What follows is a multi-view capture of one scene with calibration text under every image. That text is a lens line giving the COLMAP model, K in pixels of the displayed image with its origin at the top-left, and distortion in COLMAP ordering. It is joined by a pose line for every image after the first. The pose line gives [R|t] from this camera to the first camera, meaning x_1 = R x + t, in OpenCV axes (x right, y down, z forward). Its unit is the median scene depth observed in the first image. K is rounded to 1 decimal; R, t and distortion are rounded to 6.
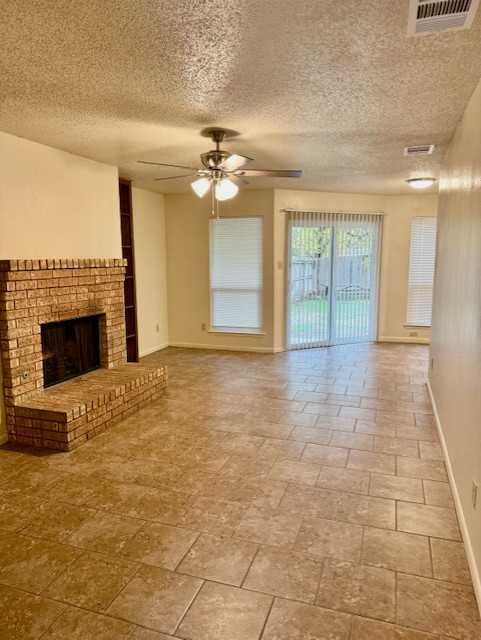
lens RADIAL K [[451.2, 0, 240.3], [0, 451.2, 322.8], [0, 0, 1]] dist [0.046175, -0.051342]
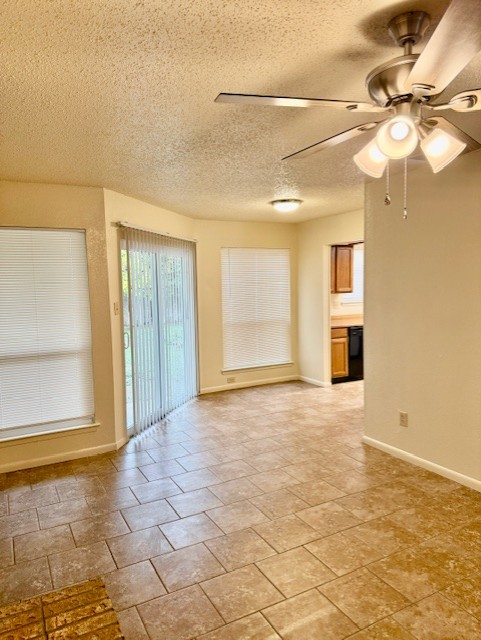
lens RADIAL K [[451.2, 0, 243.1], [0, 451.2, 322.2], [0, 0, 1]] dist [0.046175, -0.051342]
pose [[0.671485, -0.078594, 0.736838, -0.457968], [0.131333, 0.991240, -0.013955, -0.137884], [-0.729287, 0.106141, 0.675925, 0.791796]]
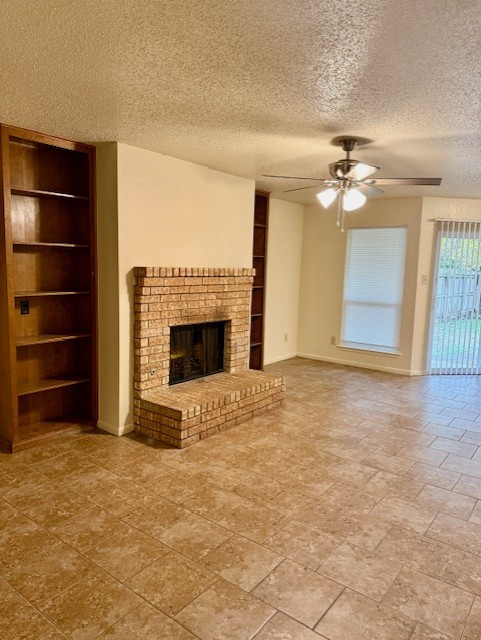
lens RADIAL K [[451.2, 0, 239.9], [0, 451.2, 323.8], [0, 0, 1]] dist [0.046175, -0.051342]
pose [[0.946986, 0.074599, -0.312494, 0.055453], [-0.079555, 0.996826, -0.003120, -0.013329], [0.311269, 0.027815, 0.949915, 0.029459]]
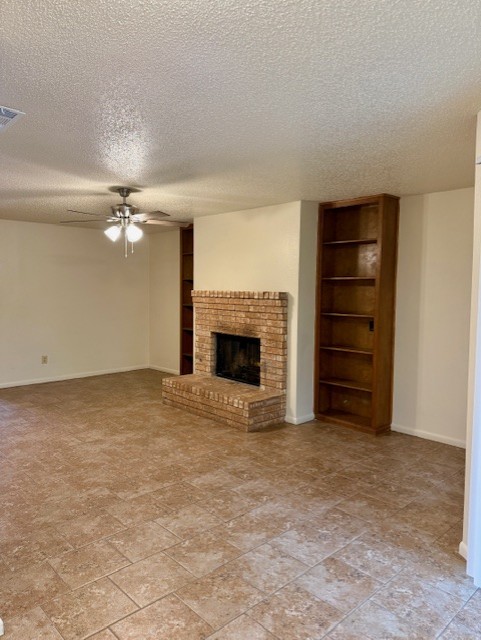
lens RADIAL K [[451.2, 0, 244.3], [0, 451.2, 280.0], [0, 0, 1]] dist [0.046175, -0.051342]
pose [[-0.454127, -0.018110, -0.890753, 0.900386], [-0.142606, 0.988380, 0.052609, -0.271376], [0.879450, 0.150918, -0.451433, 1.785449]]
